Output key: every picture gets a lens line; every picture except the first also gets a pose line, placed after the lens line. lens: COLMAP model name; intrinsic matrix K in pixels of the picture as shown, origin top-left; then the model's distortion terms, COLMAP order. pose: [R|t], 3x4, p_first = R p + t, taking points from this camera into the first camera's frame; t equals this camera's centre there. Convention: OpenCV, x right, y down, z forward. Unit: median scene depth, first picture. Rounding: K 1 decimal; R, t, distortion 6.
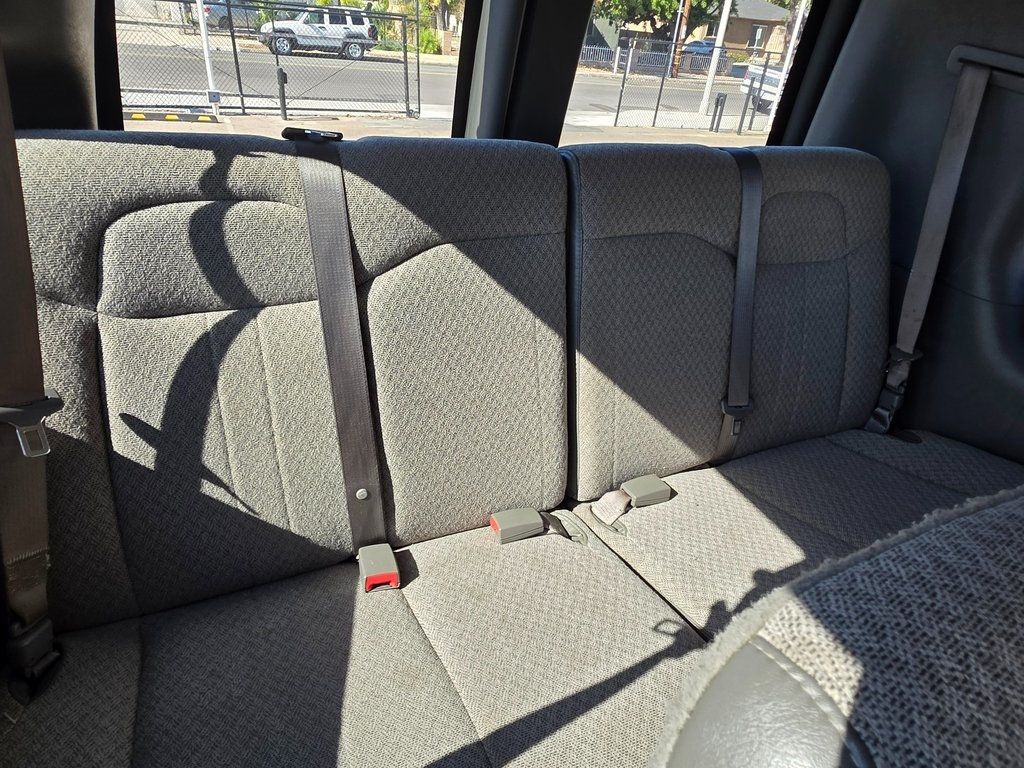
lens RADIAL K [[606.1, 0, 515.4], [0, 606.1, 390.8], [0, 0, 1]] dist [0.009255, -0.001571]
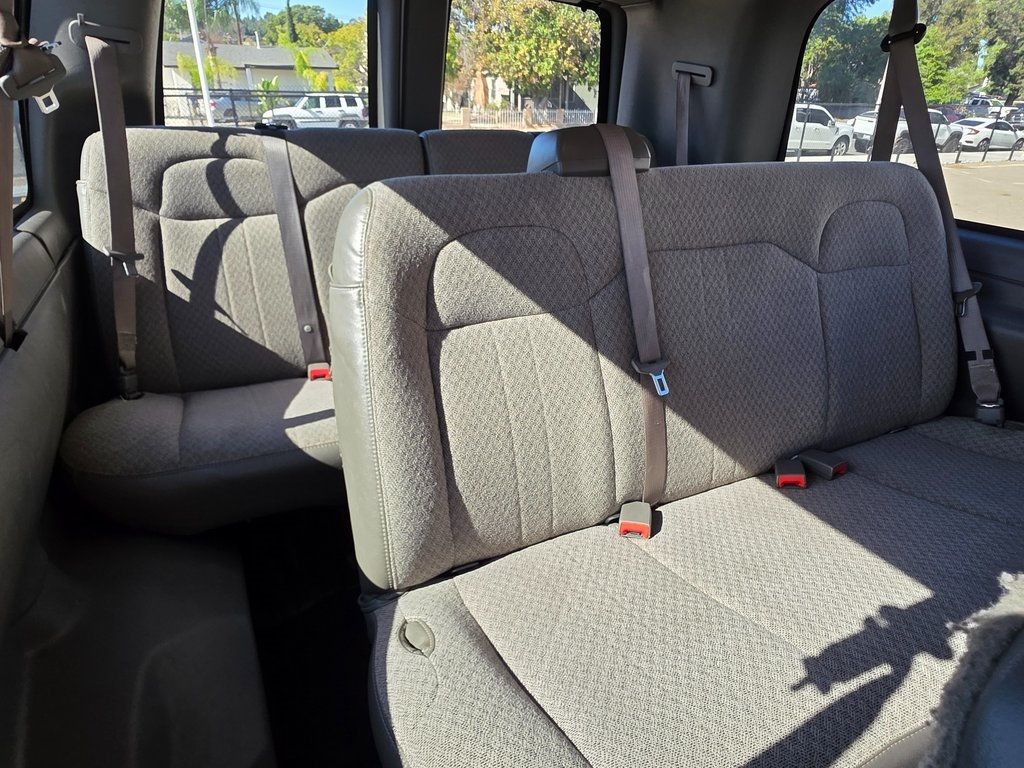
lens RADIAL K [[606.1, 0, 519.2], [0, 606.1, 382.1], [0, 0, 1]] dist [0.009255, -0.001571]
pose [[0.997533, -0.069911, -0.006353, 0.382706], [0.068888, 0.992297, -0.102958, 0.601225], [0.013502, 0.102266, 0.994665, -0.762408]]
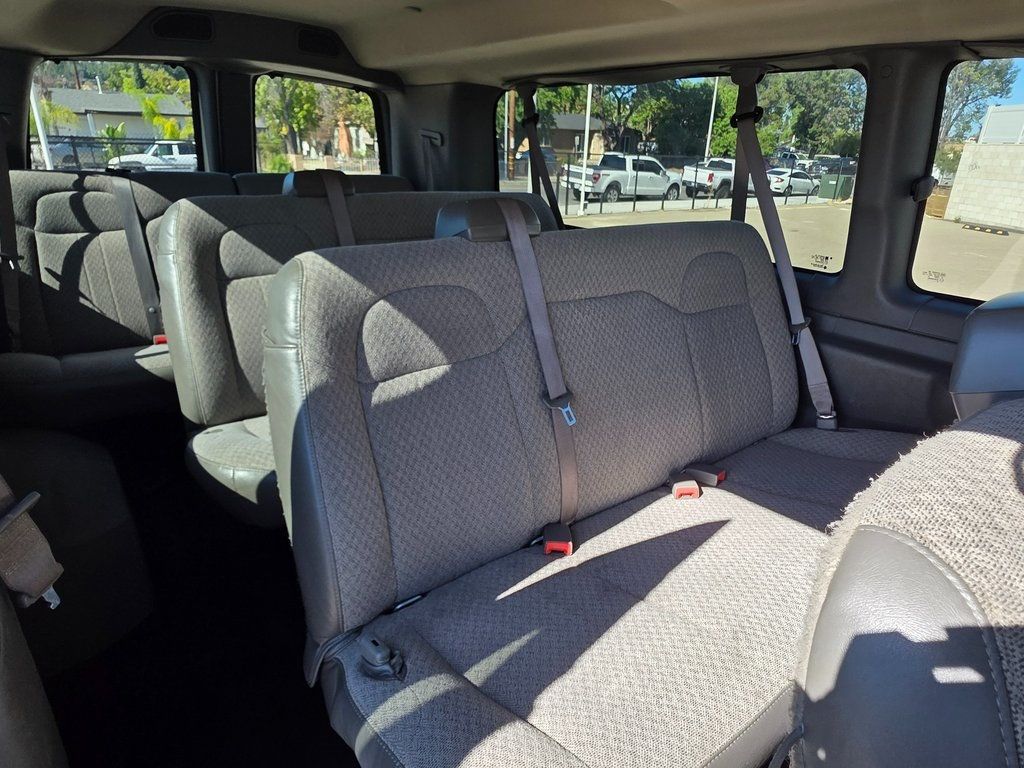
lens RADIAL K [[606.1, 0, 514.5], [0, 606.1, 388.3], [0, 0, 1]] dist [0.009255, -0.001571]
pose [[0.975511, -0.131029, 0.176664, 0.766594], [0.157002, 0.977326, -0.142072, 1.167625], [-0.154042, 0.166330, 0.973964, -1.709994]]
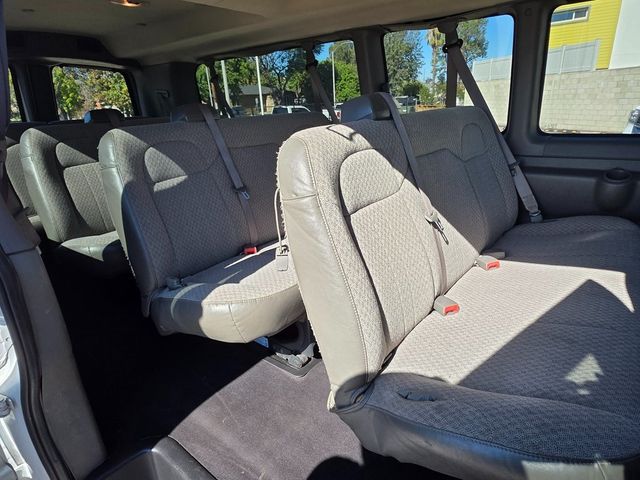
lens RADIAL K [[378.8, 0, 319.6], [0, 378.8, 243.5], [0, 0, 1]] dist [0.009255, -0.001571]
pose [[0.885892, -0.284239, 0.366611, 0.663787], [0.347613, 0.930070, -0.118887, 1.680780], [-0.307182, 0.232760, 0.922747, -2.278941]]
